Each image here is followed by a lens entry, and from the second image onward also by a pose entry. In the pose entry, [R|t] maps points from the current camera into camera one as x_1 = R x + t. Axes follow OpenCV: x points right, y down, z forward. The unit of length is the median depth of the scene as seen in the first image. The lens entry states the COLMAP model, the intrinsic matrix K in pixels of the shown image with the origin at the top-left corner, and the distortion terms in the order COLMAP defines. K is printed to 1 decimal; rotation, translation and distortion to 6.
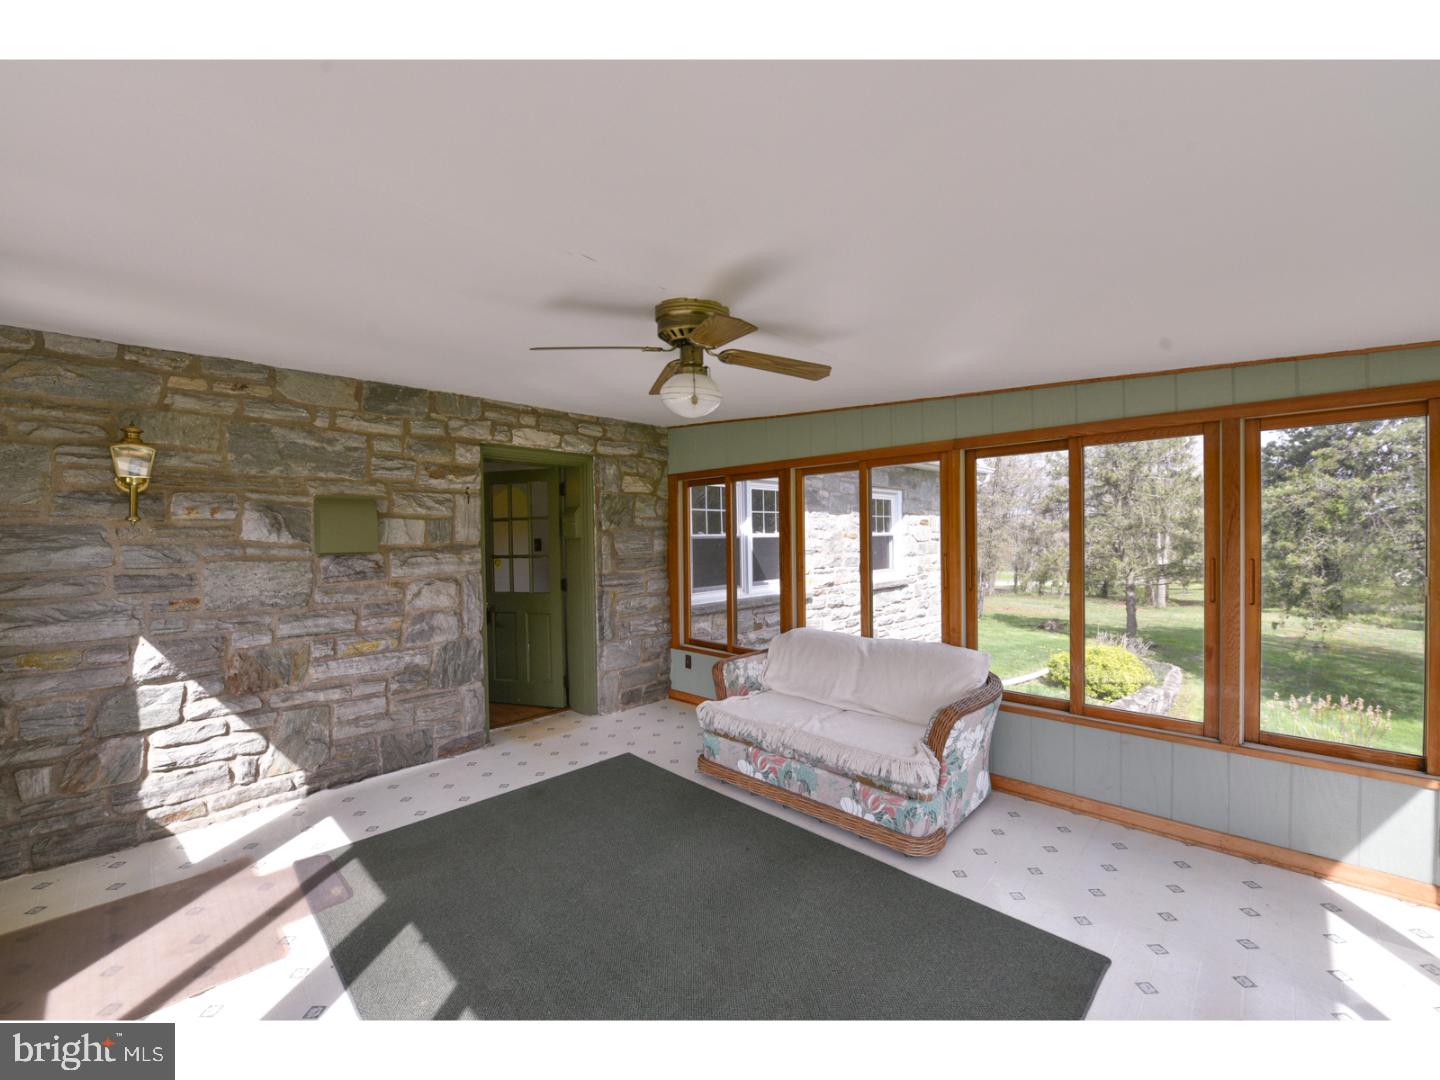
lens RADIAL K [[575.2, 0, 725.9], [0, 575.2, 542.6], [0, 0, 1]] dist [-0.013109, -0.003589]
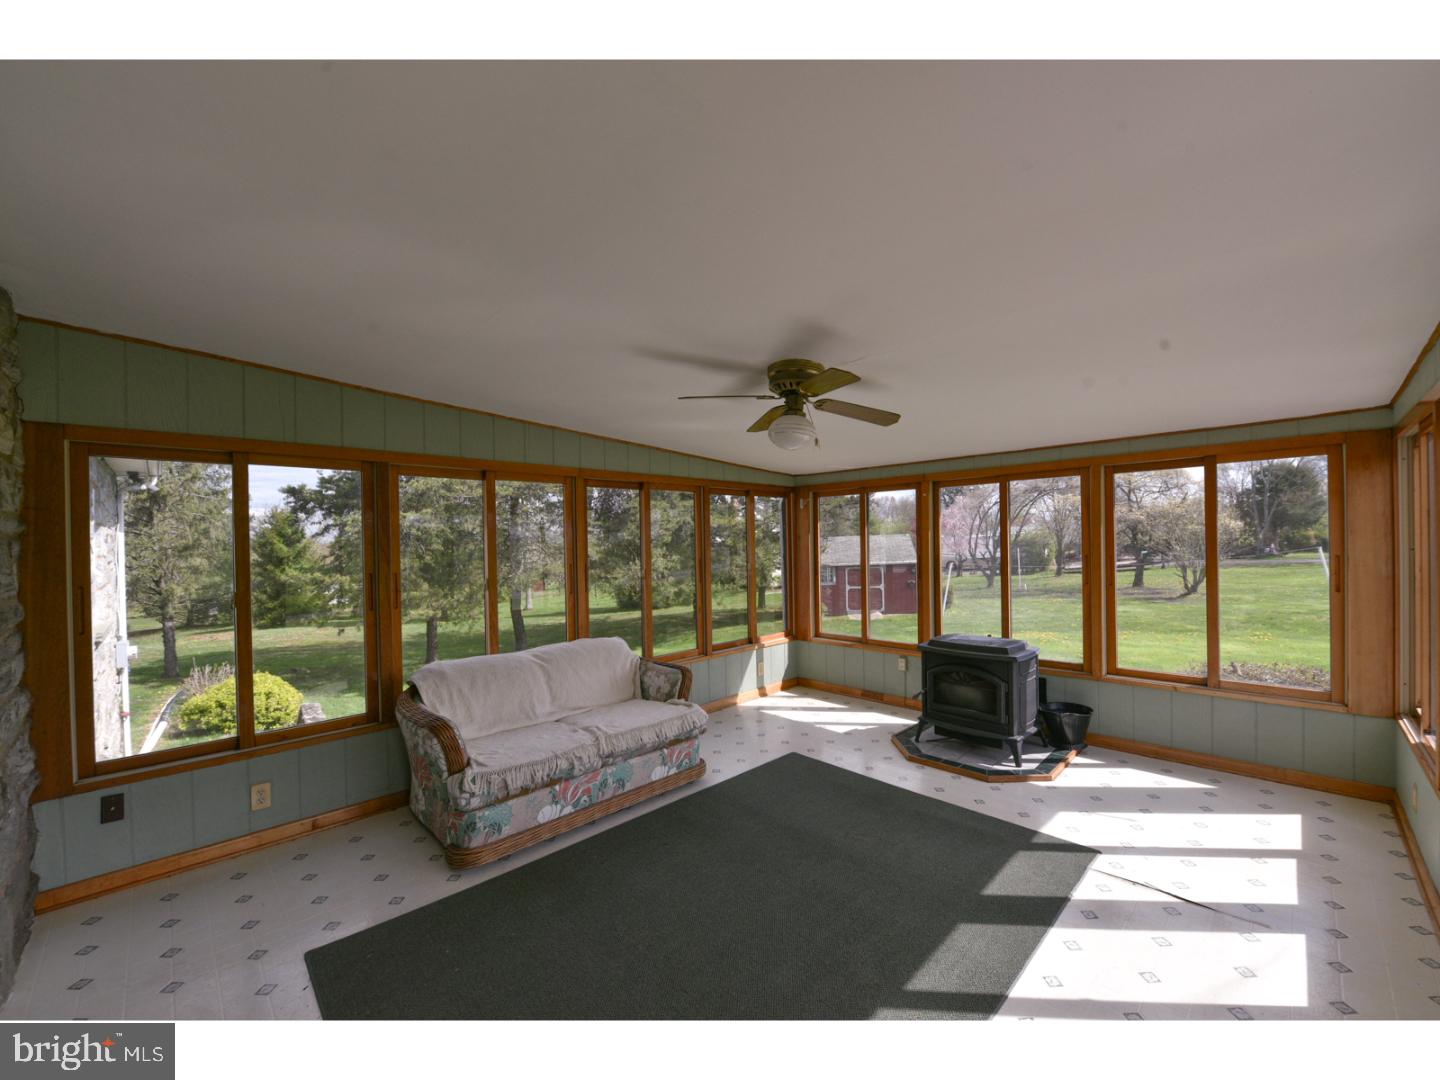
lens RADIAL K [[575.2, 0, 725.9], [0, 575.2, 542.6], [0, 0, 1]] dist [-0.013109, -0.003589]
pose [[0.015004, 0.013324, 0.999799, -0.862688], [0.027523, 0.999527, -0.013734, -0.001100], [-0.999509, 0.027724, 0.014631, 0.724456]]
